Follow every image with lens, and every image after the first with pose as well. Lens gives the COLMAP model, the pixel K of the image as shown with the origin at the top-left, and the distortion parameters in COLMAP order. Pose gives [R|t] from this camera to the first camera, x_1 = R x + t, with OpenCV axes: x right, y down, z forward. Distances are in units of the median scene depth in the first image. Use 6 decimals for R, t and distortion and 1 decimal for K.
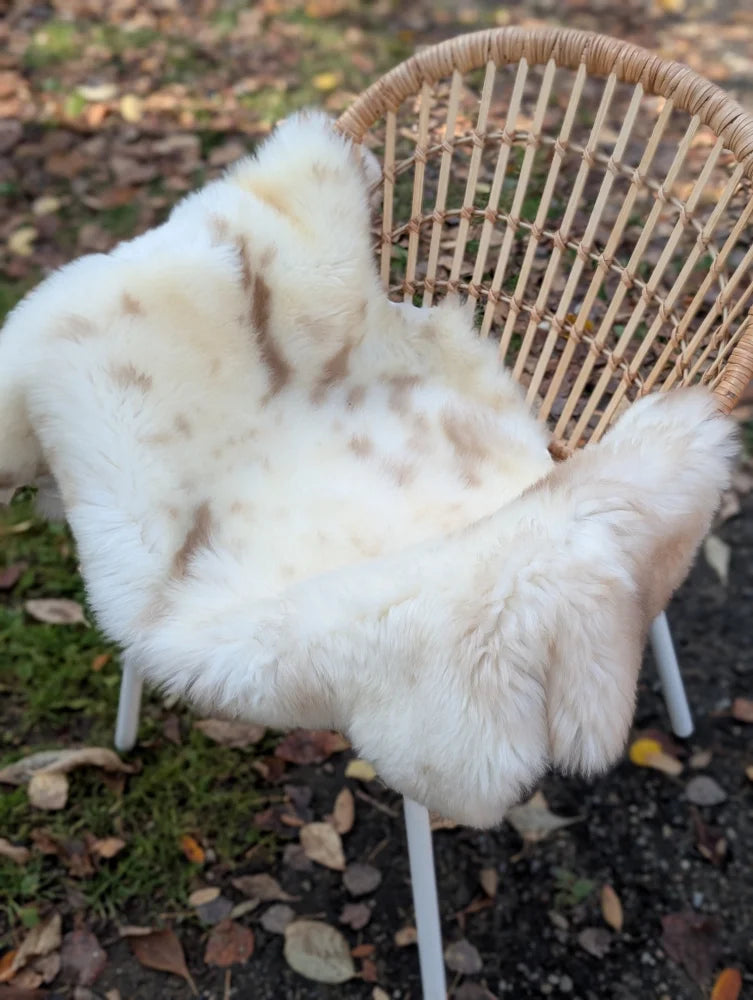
lens RADIAL K [[1462.1, 0, 375.0], [0, 1462.1, 523.4], [0, 0, 1]] dist [0.175197, -0.780732]
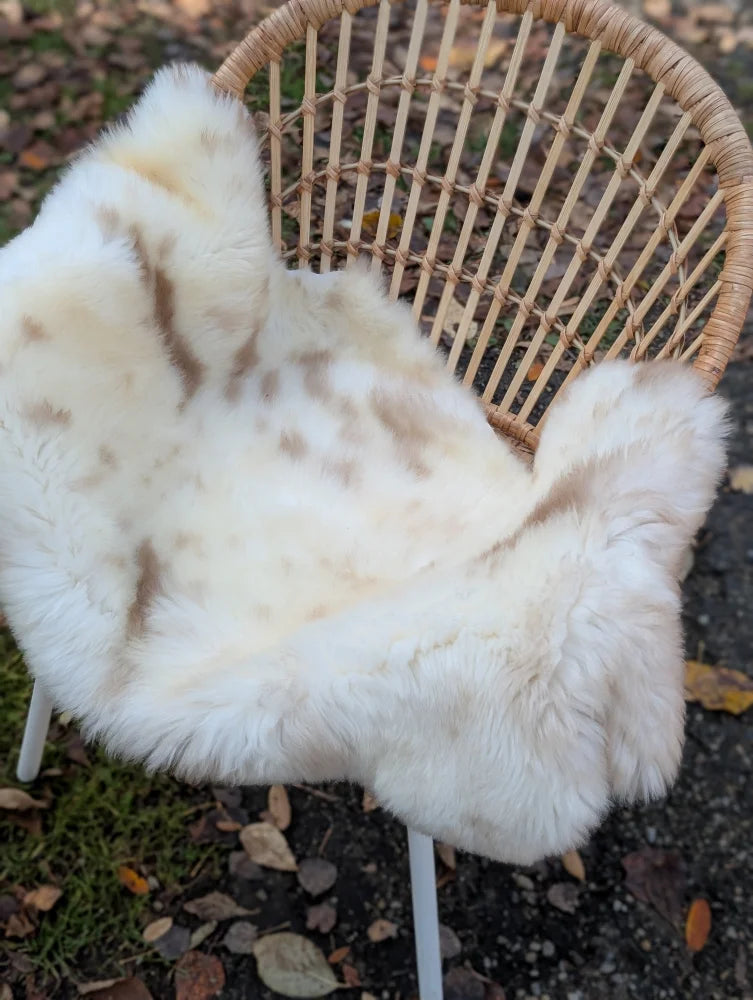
lens RADIAL K [[1458.7, 0, 398.0], [0, 1458.7, 518.3], [0, 0, 1]] dist [0.158053, -0.714732]
pose [[0.964801, -0.139393, 0.223001, -0.147455], [0.110769, 0.984478, 0.136141, -0.117926], [-0.238516, -0.106647, 0.965265, 0.100101]]
